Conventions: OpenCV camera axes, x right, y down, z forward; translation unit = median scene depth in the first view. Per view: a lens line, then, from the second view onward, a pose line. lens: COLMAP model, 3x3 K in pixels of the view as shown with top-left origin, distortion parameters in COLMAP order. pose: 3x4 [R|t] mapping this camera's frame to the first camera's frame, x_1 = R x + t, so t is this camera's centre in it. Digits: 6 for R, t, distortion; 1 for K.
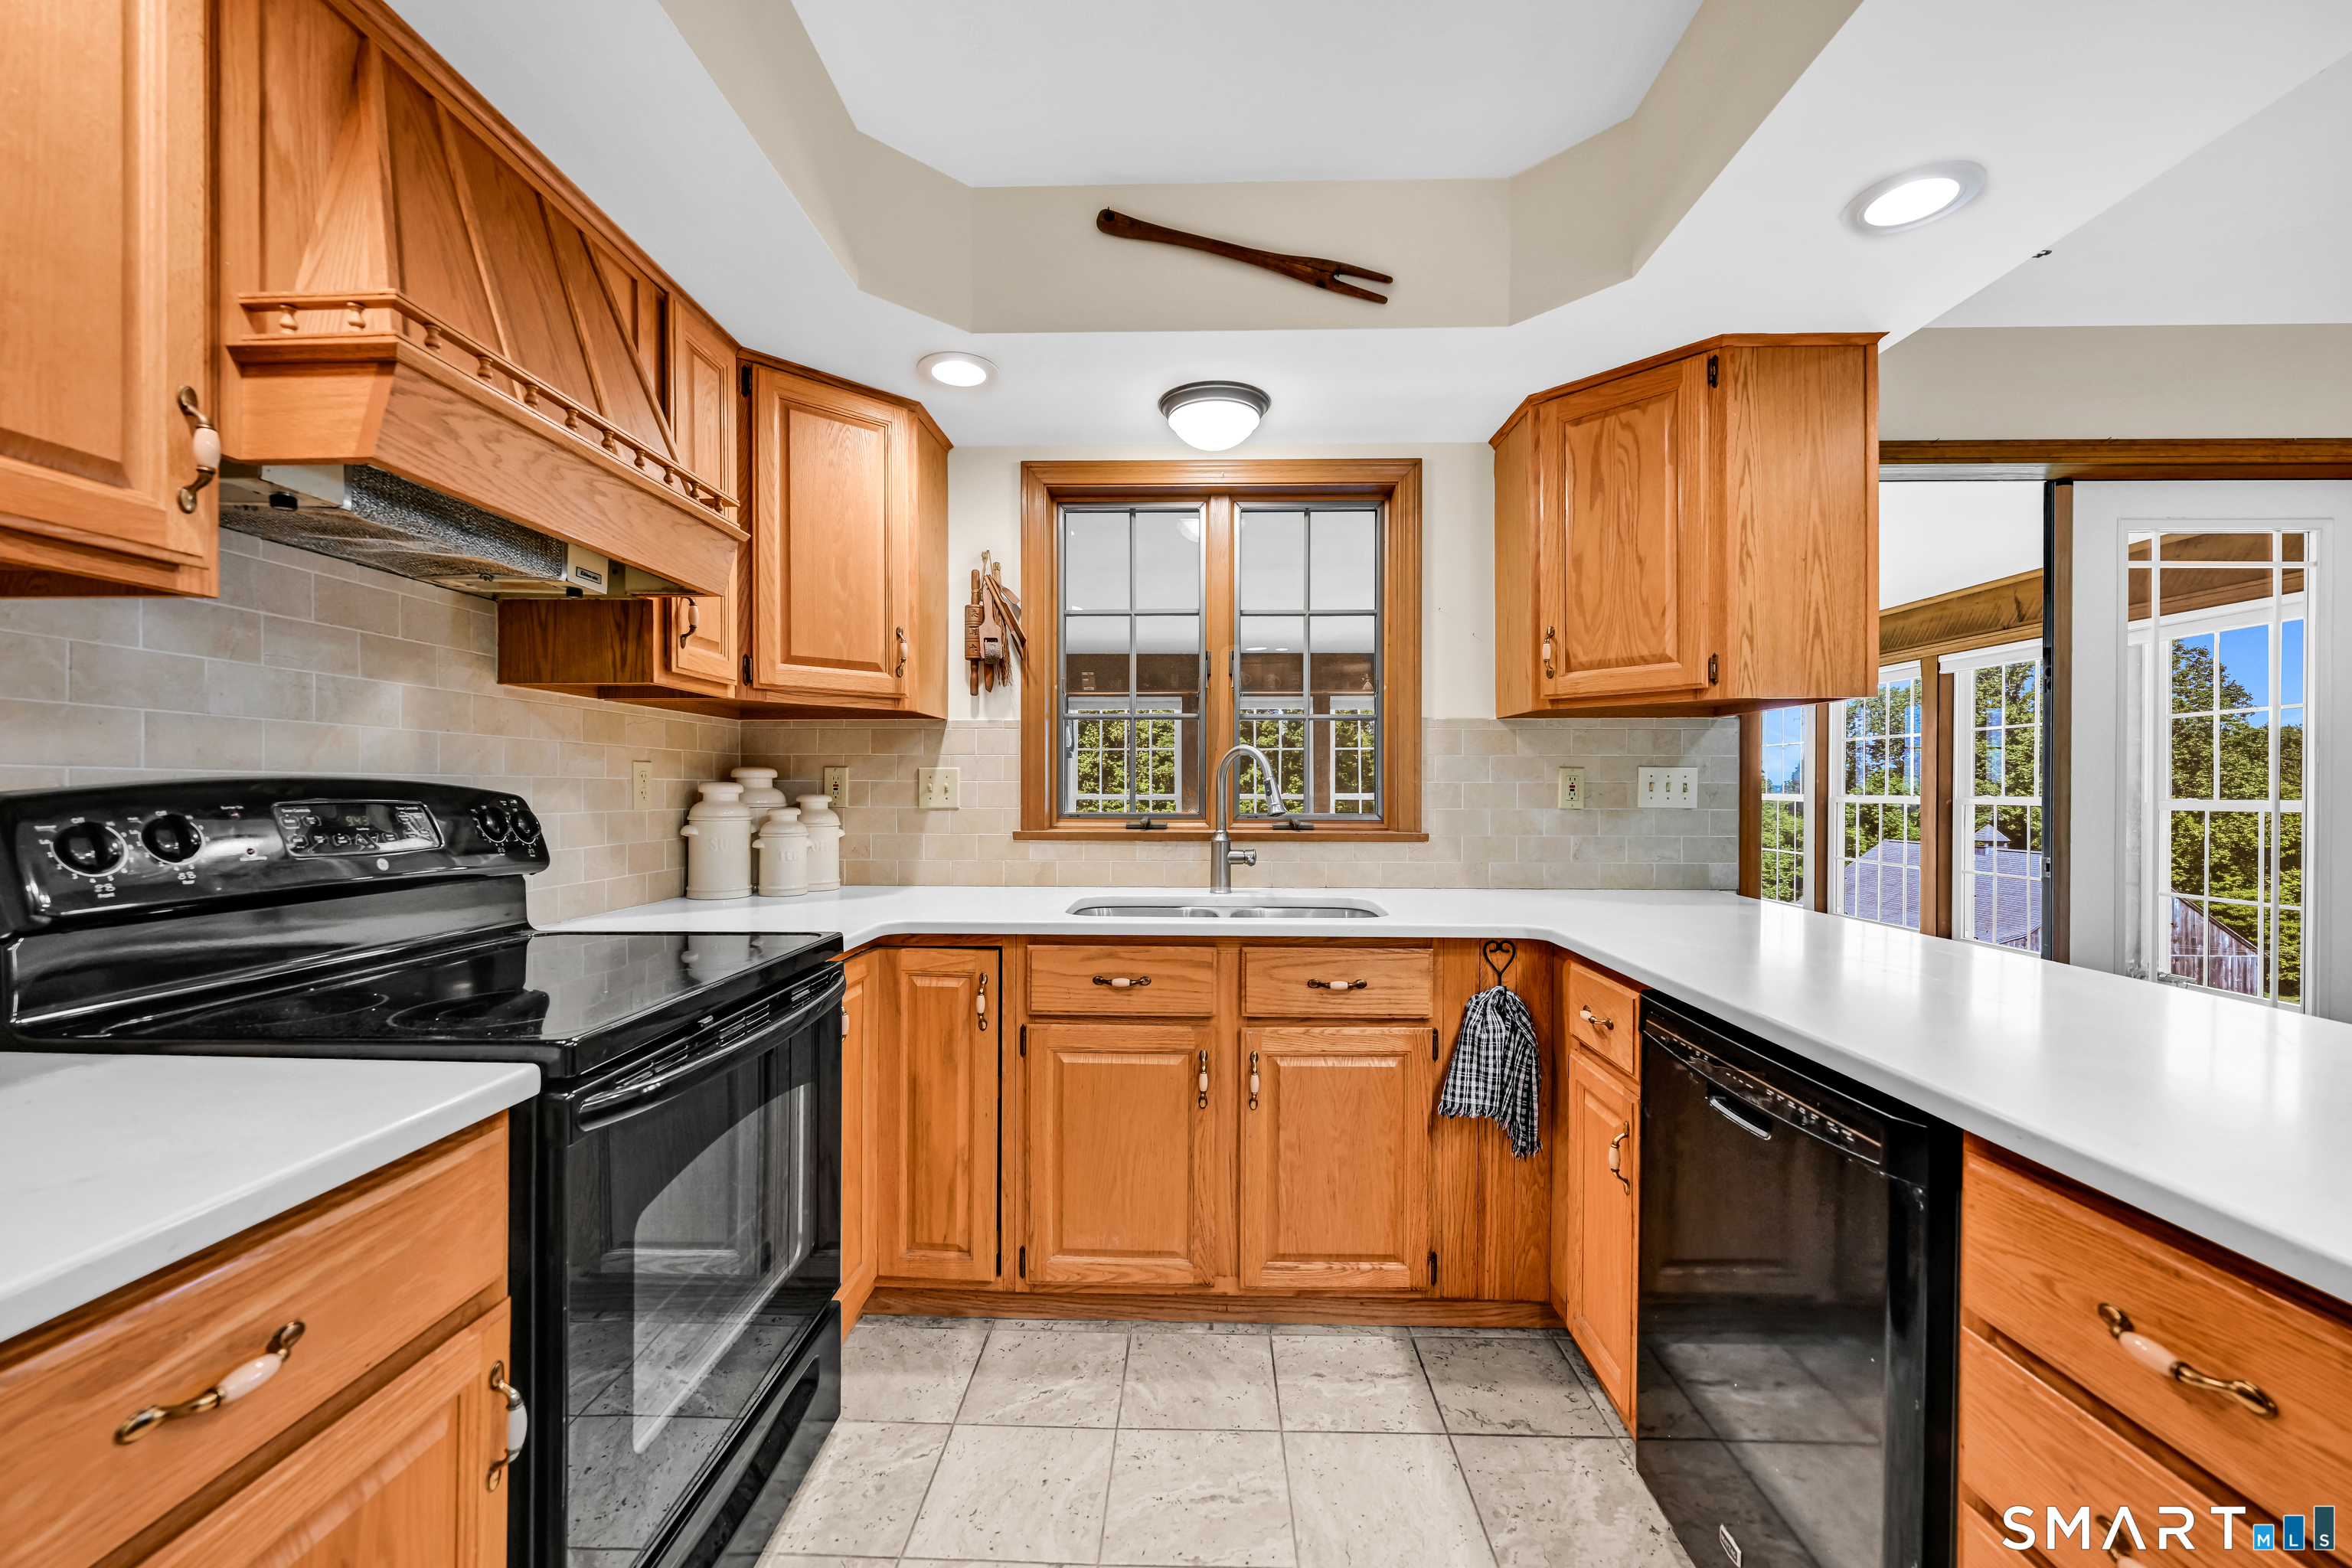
lens RADIAL K [[935.3, 0, 1178.1], [0, 935.3, 790.0], [0, 0, 1]] dist [-0.002604, -0.000085]
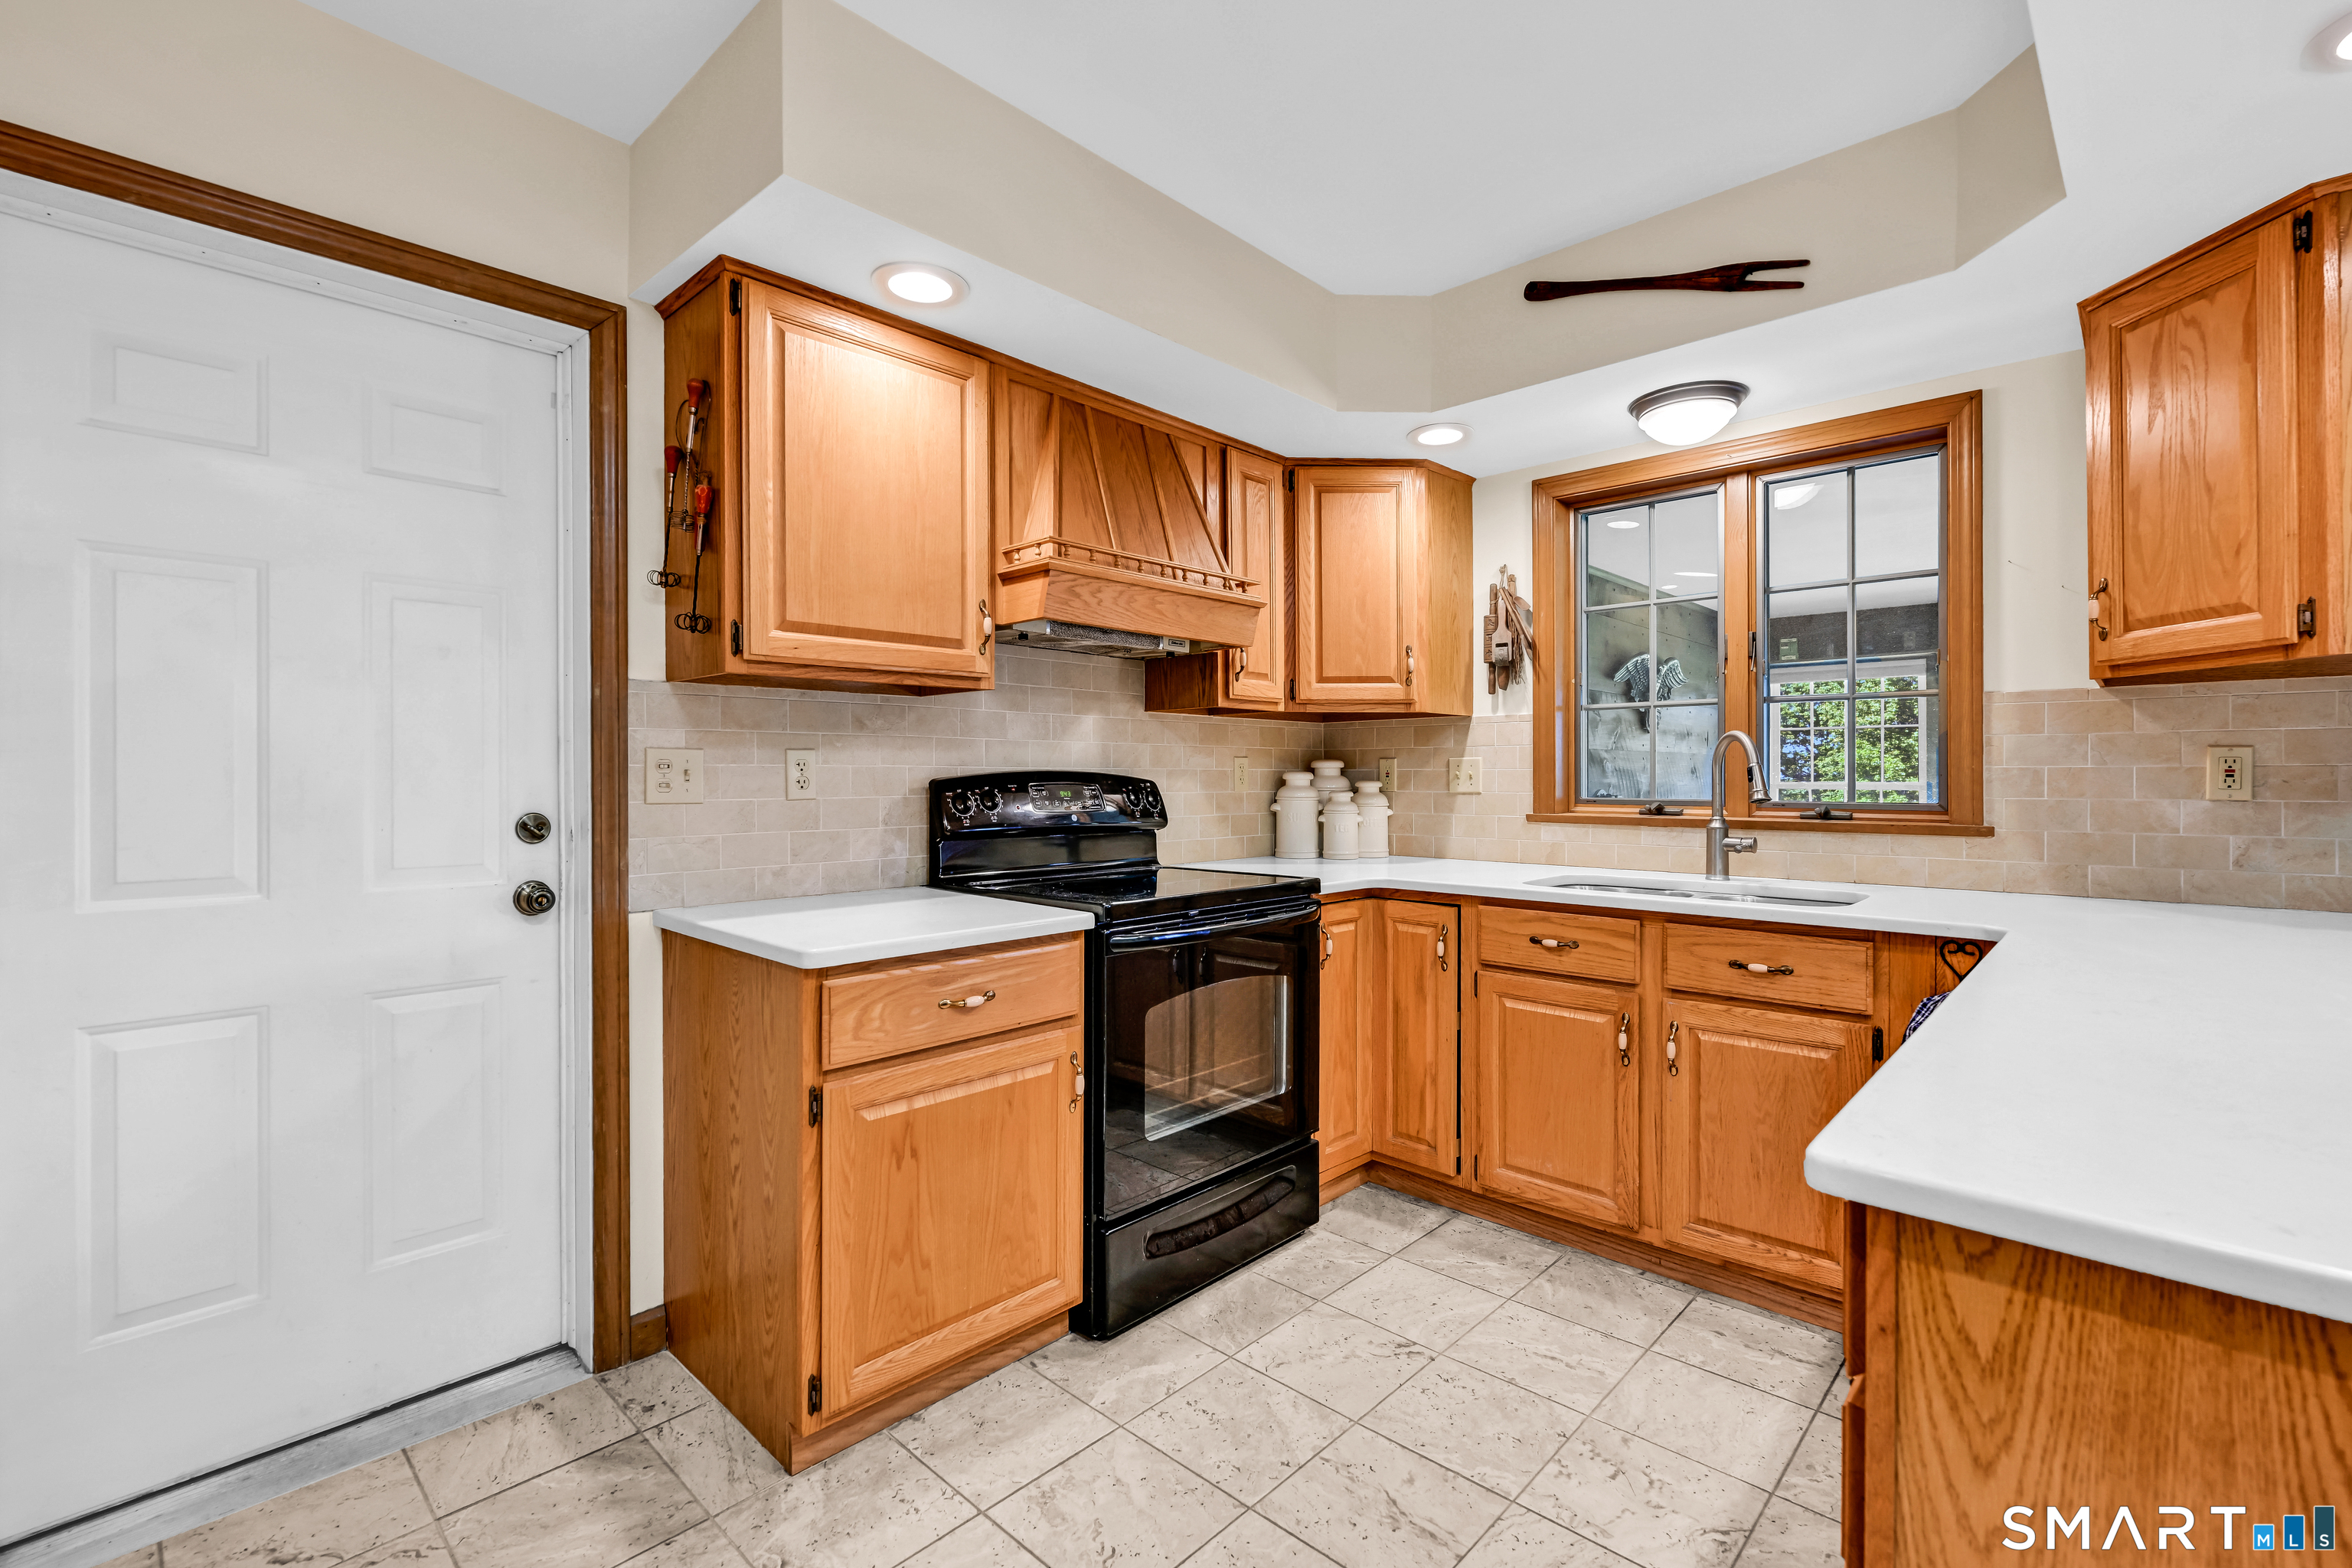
lens RADIAL K [[1039.2, 0, 1183.6], [0, 1039.2, 776.7], [0, 0, 1]] dist [-0.001460, 0.000247]
pose [[0.745295, -0.001833, -0.666732, 0.450317], [0.001026, 0.999998, -0.001602, 0.001723], [0.666734, 0.000510, 0.745296, -0.254589]]
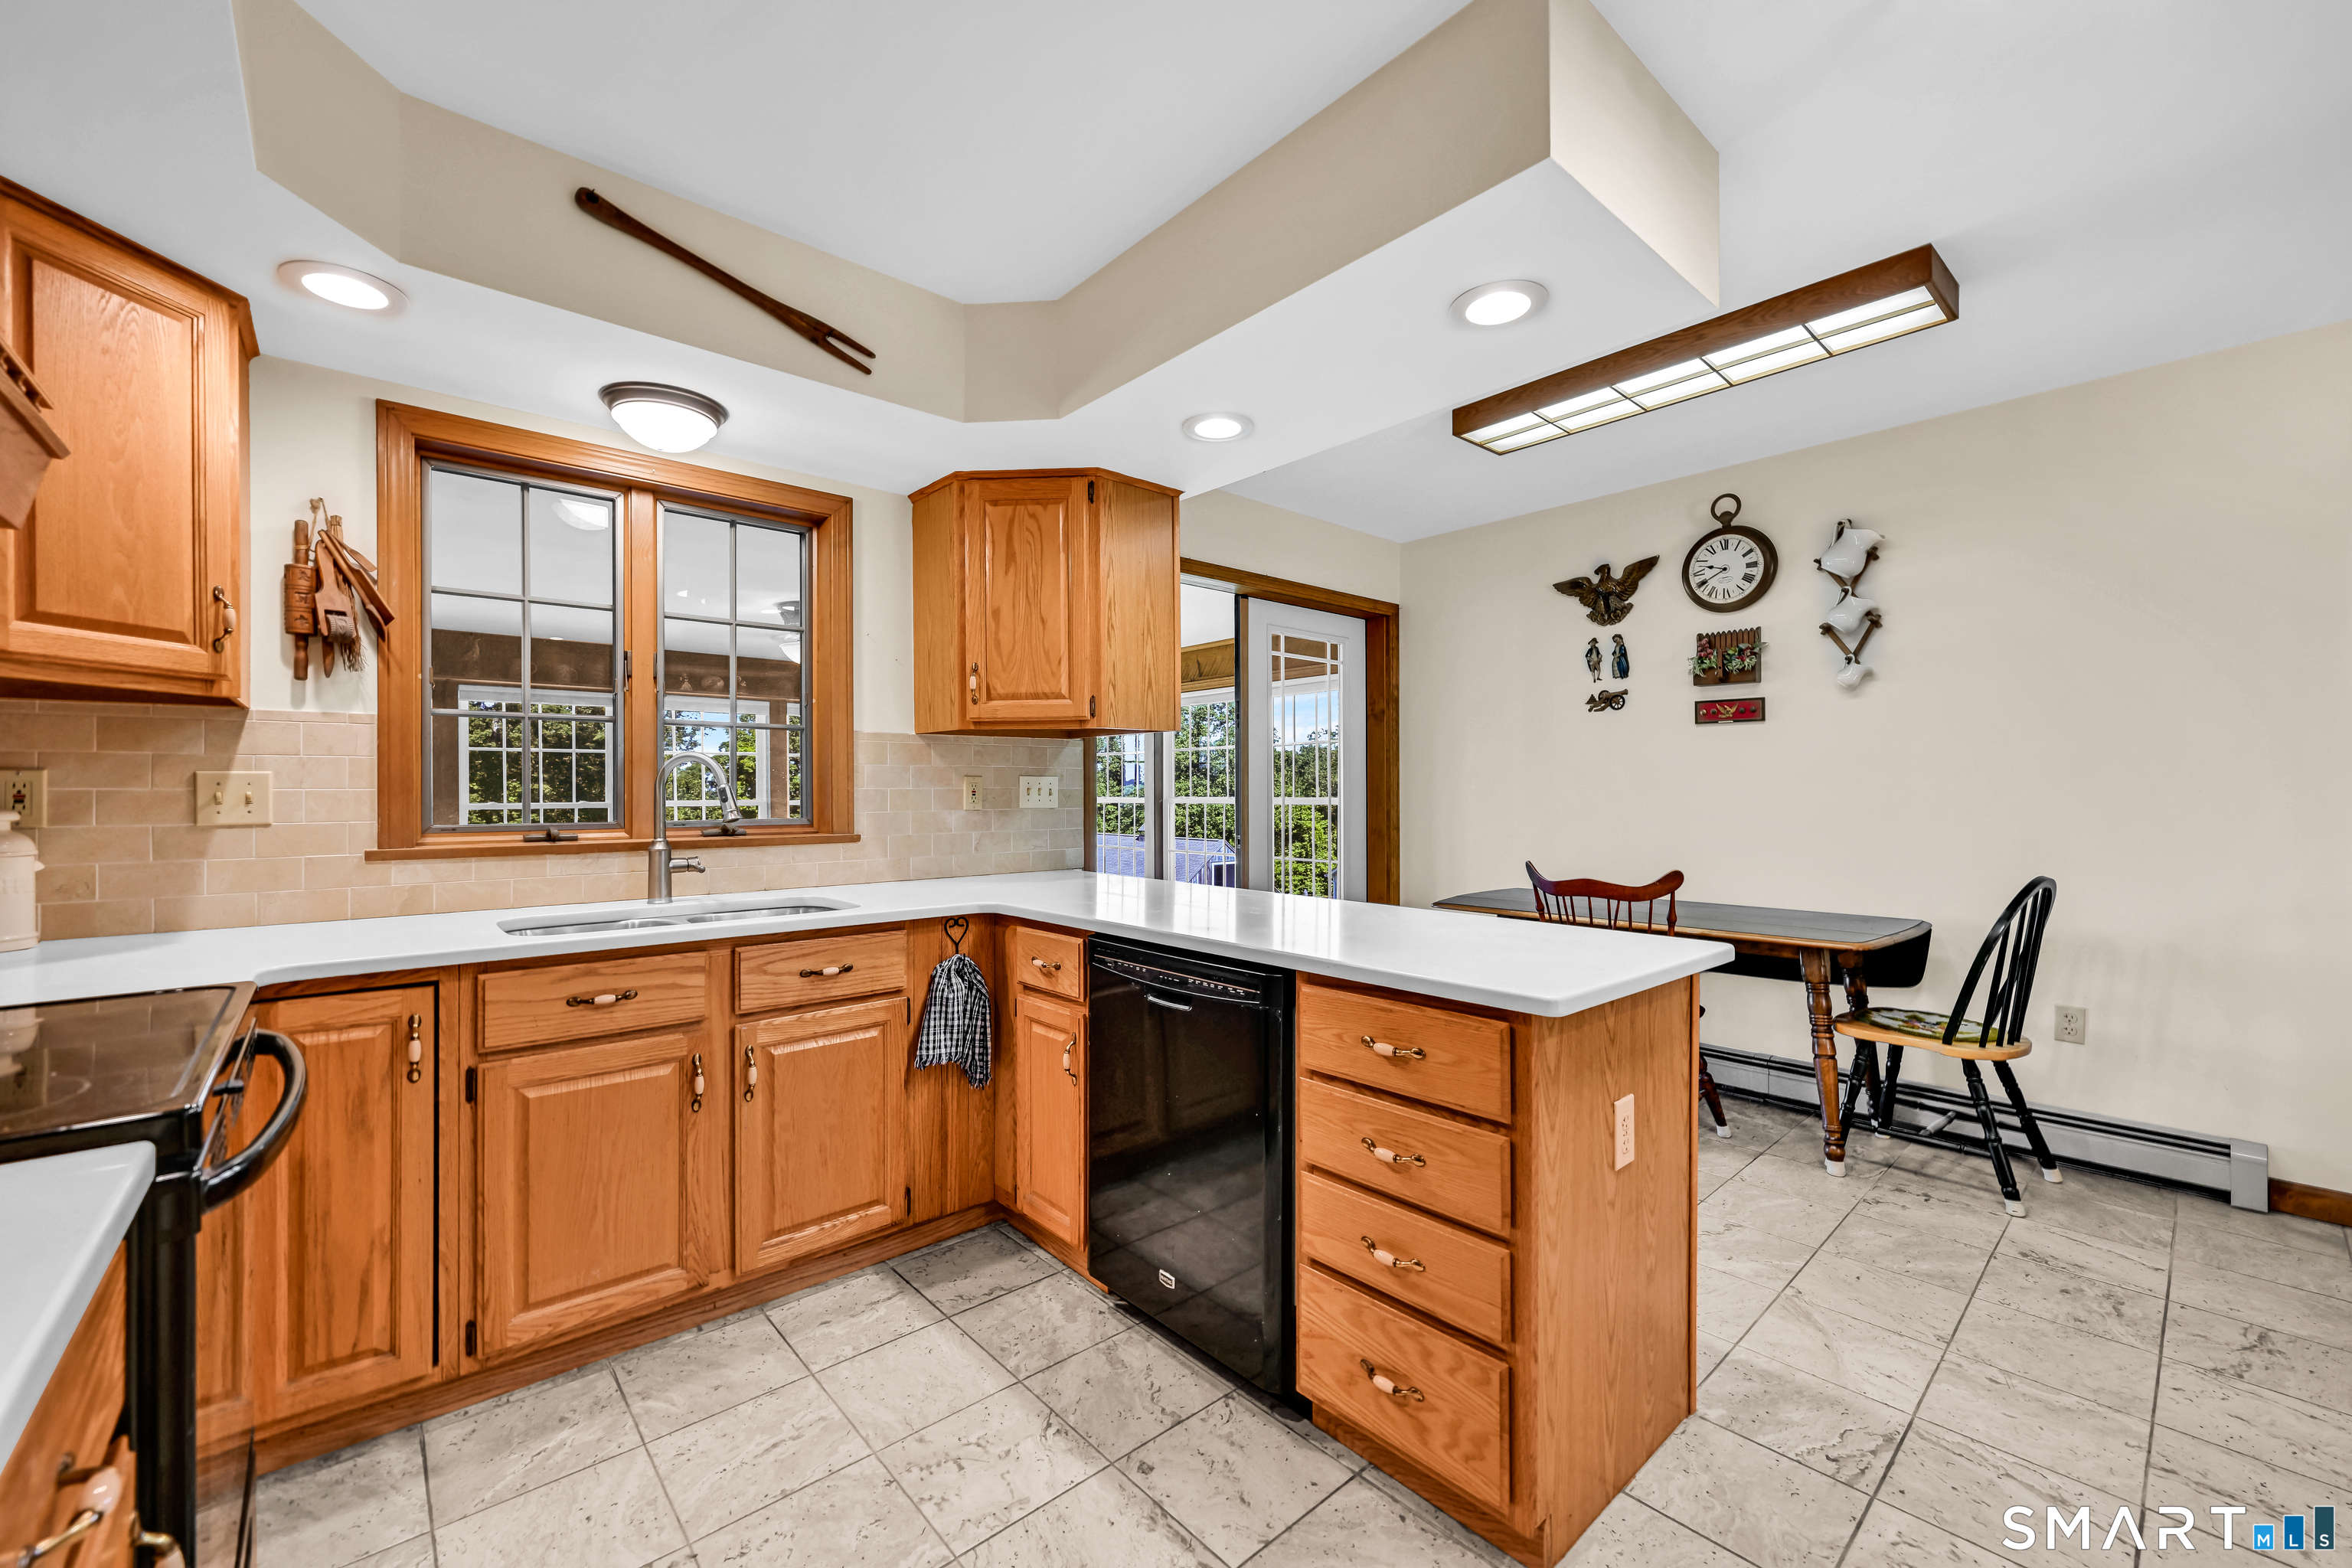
lens RADIAL K [[933.0, 0, 1178.0], [0, 933.0, 788.3], [0, 0, 1]] dist [-0.001680, -0.000046]
pose [[0.730761, -0.003016, 0.682626, -0.278037], [0.008328, 0.999955, -0.004498, -0.000659], [-0.682582, 0.008972, 0.730754, -0.095516]]
